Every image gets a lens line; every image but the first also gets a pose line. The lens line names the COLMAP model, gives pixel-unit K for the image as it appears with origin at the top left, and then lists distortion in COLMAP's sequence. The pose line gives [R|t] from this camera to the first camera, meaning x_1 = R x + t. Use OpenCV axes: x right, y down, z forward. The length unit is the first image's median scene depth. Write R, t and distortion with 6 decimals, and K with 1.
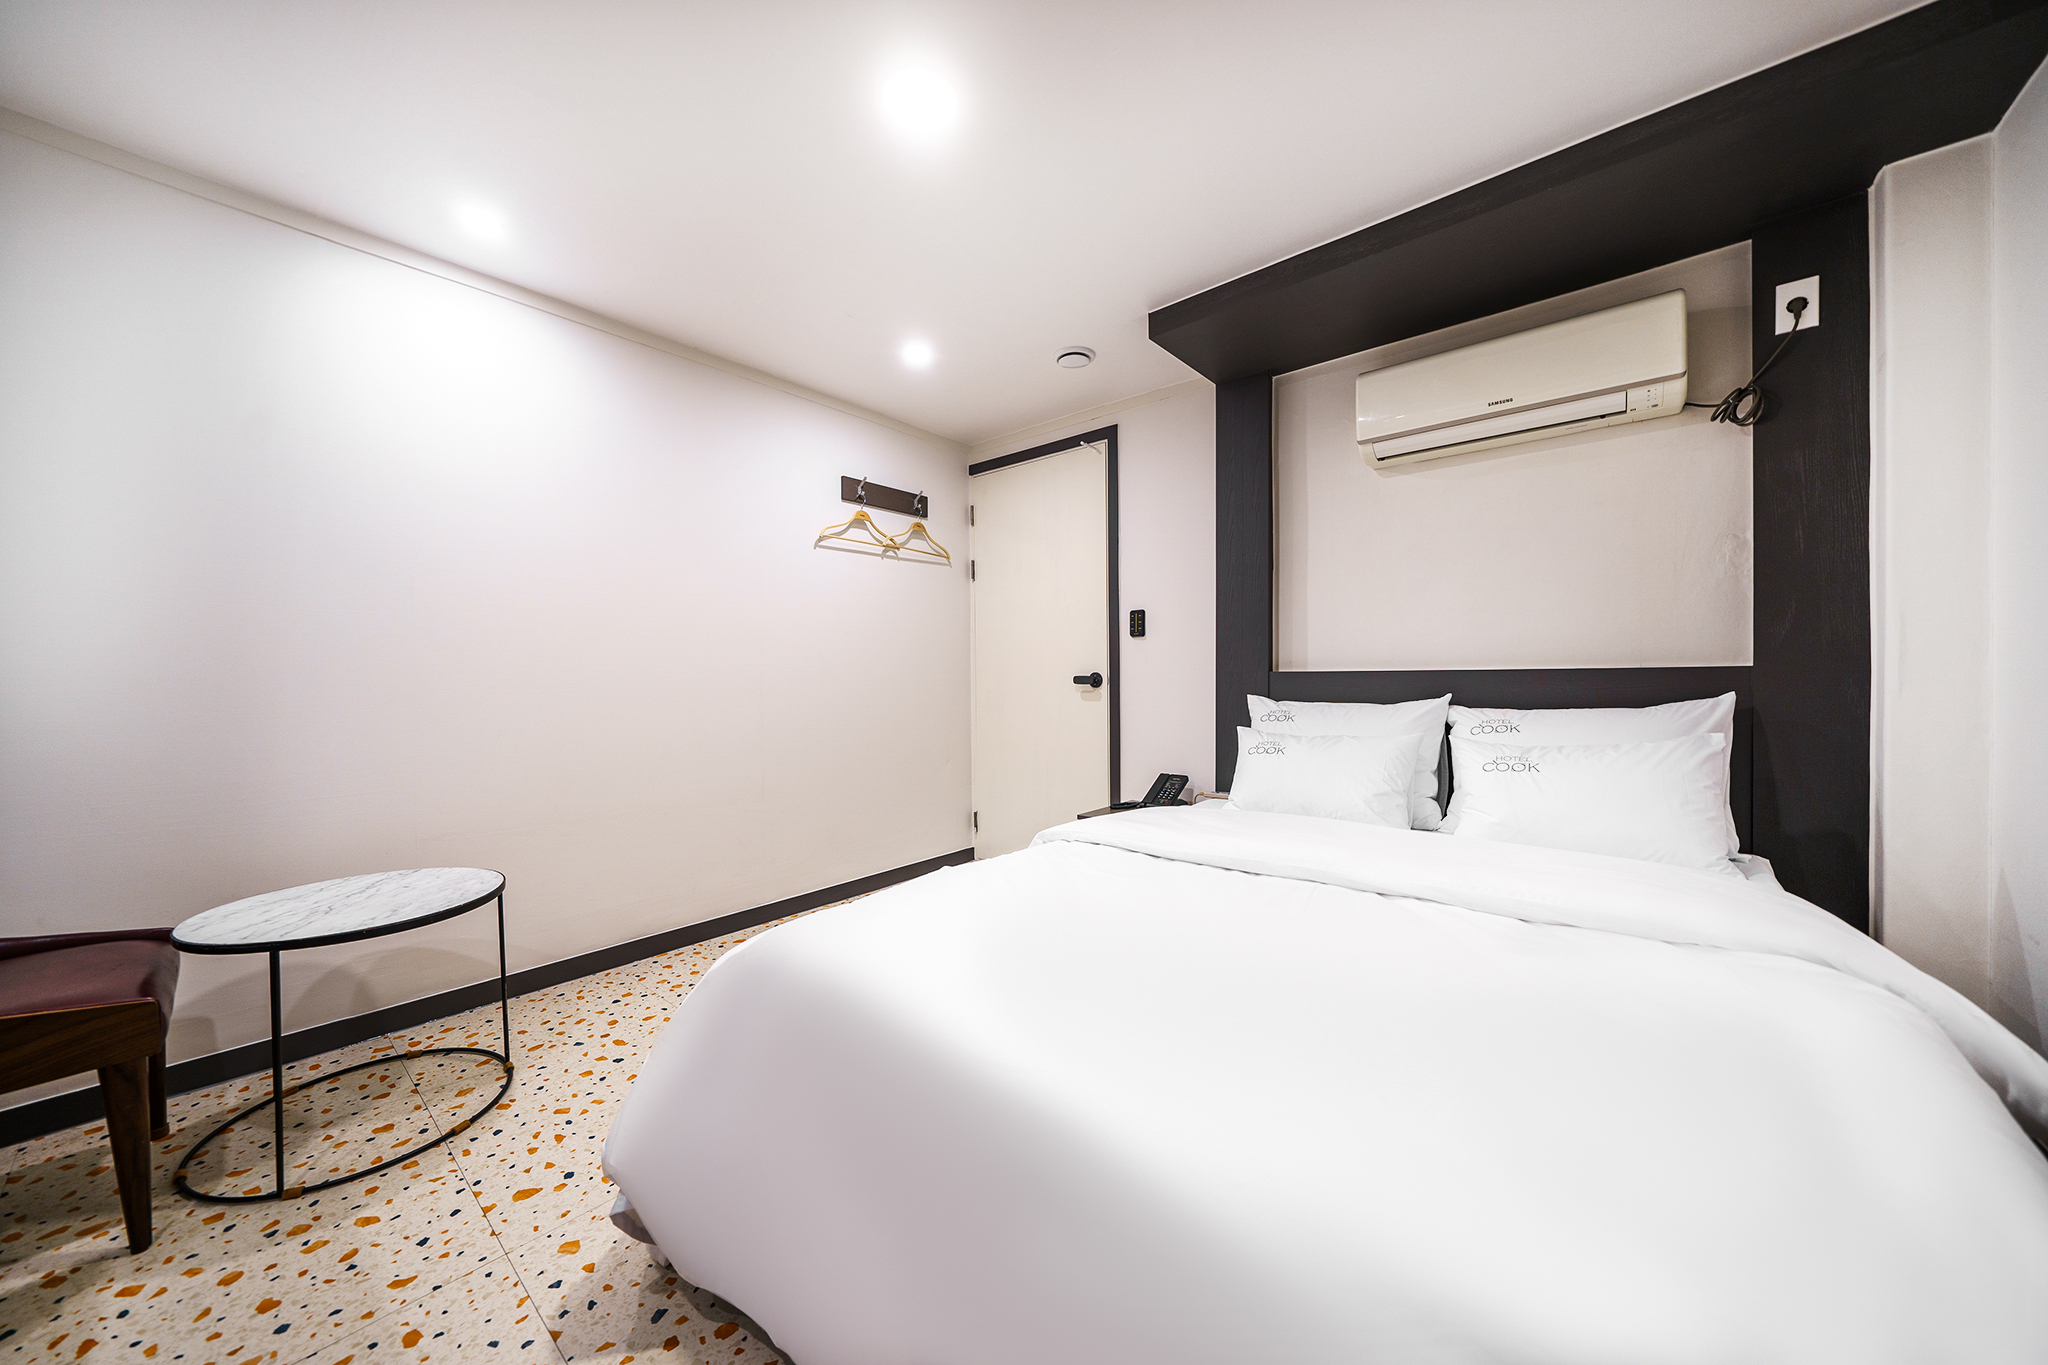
lens RADIAL K [[696.5, 0, 1015.6], [0, 696.5, 688.1], [0, 0, 1]] dist [-0.011623, 0.000140]
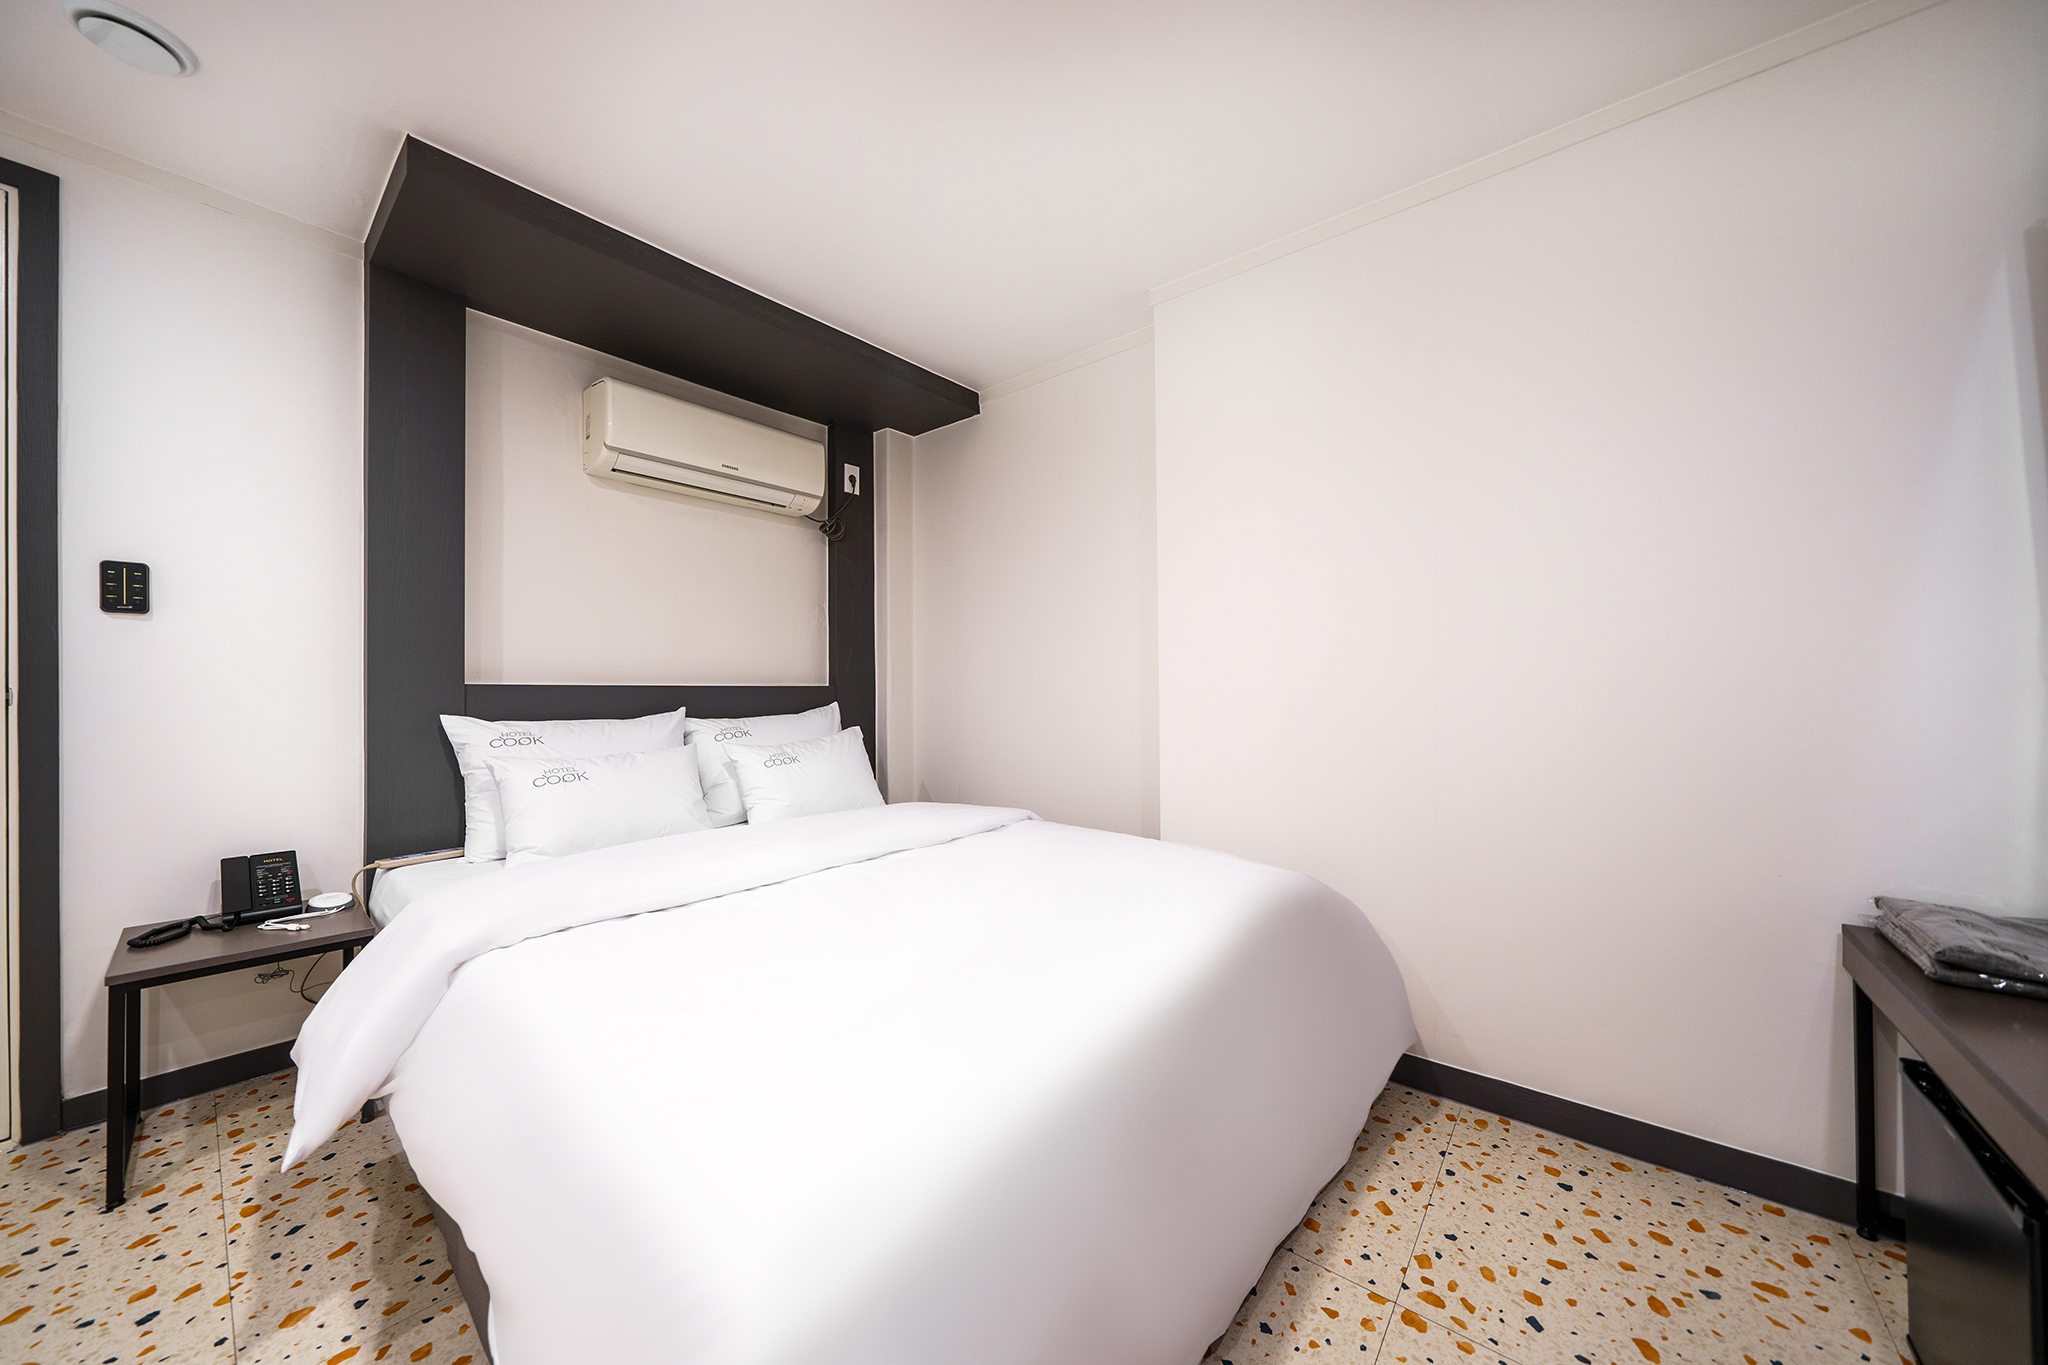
lens RADIAL K [[696.5, 0, 1015.6], [0, 696.5, 688.1], [0, 0, 1]] dist [-0.011623, 0.000140]
pose [[-0.014581, 0.011580, 0.999827, -0.626922], [0.017215, 0.999788, -0.011328, 0.000406], [-0.999745, 0.017047, -0.014778, 0.612017]]
